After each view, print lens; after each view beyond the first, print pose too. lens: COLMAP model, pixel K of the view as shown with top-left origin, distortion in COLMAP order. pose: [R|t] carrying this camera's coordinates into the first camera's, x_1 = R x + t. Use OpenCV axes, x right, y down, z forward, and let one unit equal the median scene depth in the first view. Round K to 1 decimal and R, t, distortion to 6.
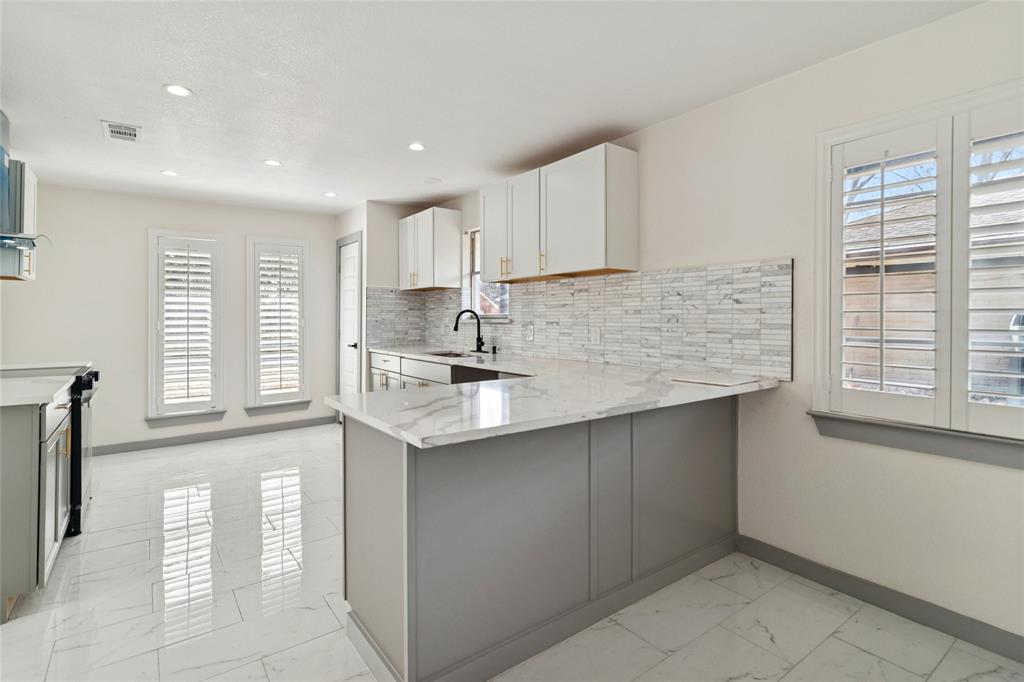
lens RADIAL K [[500.0, 0, 511.5], [0, 500.0, 321.9], [0, 0, 1]] dist [-0.004204, 0.001737]
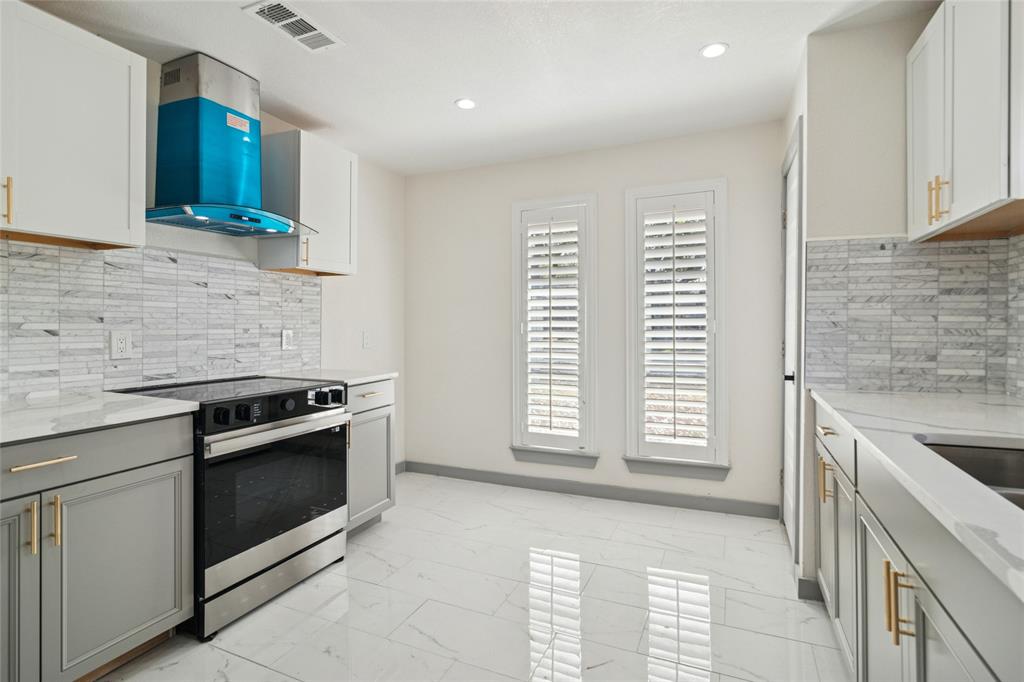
lens RADIAL K [[500.0, 0, 515.8], [0, 500.0, 335.6], [0, 0, 1]] dist [-0.004204, 0.001737]
pose [[0.502437, 0.022854, -0.864312, -0.046699], [-0.007114, 0.999726, 0.022299, 0.000692], [0.864584, -0.005055, 0.502462, 0.556471]]
